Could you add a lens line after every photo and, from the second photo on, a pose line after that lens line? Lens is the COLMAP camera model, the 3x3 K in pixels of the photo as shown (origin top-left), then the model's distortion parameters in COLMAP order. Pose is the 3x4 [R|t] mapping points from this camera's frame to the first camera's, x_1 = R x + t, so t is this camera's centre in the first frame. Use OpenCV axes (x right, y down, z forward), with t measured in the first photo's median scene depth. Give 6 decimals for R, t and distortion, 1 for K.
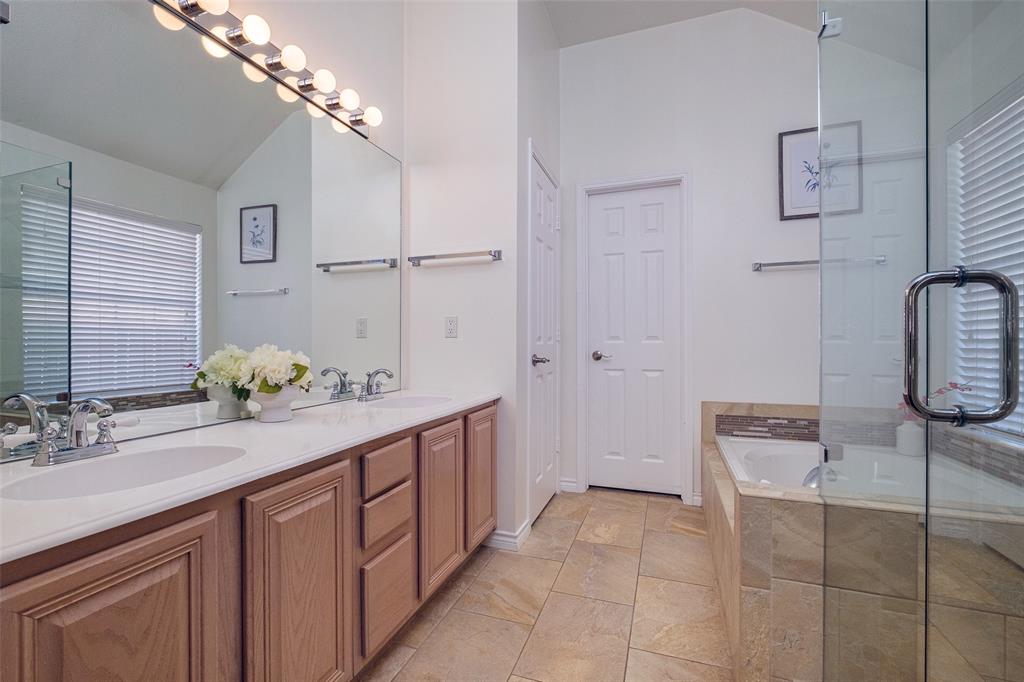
lens RADIAL K [[471.7, 0, 512.0], [0, 471.7, 341.0], [0, 0, 1]] dist [0.001277, 0.000262]
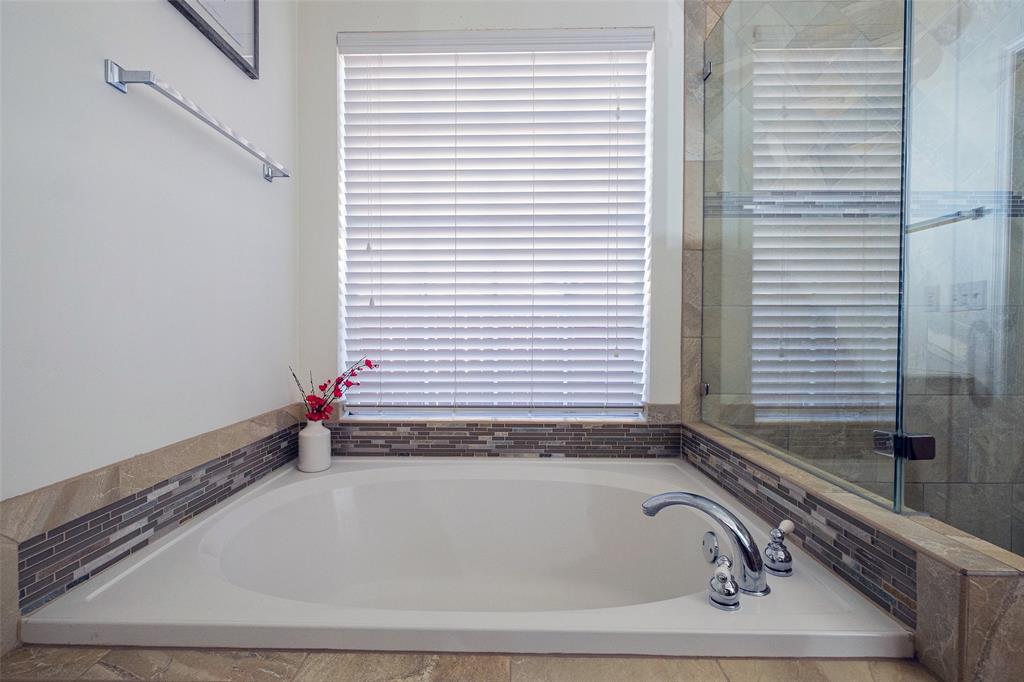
lens RADIAL K [[471.7, 0, 512.0], [0, 471.7, 341.0], [0, 0, 1]] dist [0.001277, 0.000262]
pose [[-0.297856, -0.021407, 0.954371, 0.087288], [0.001059, 0.999741, 0.022755, 0.032367], [-0.954610, 0.007789, -0.297756, 0.828591]]
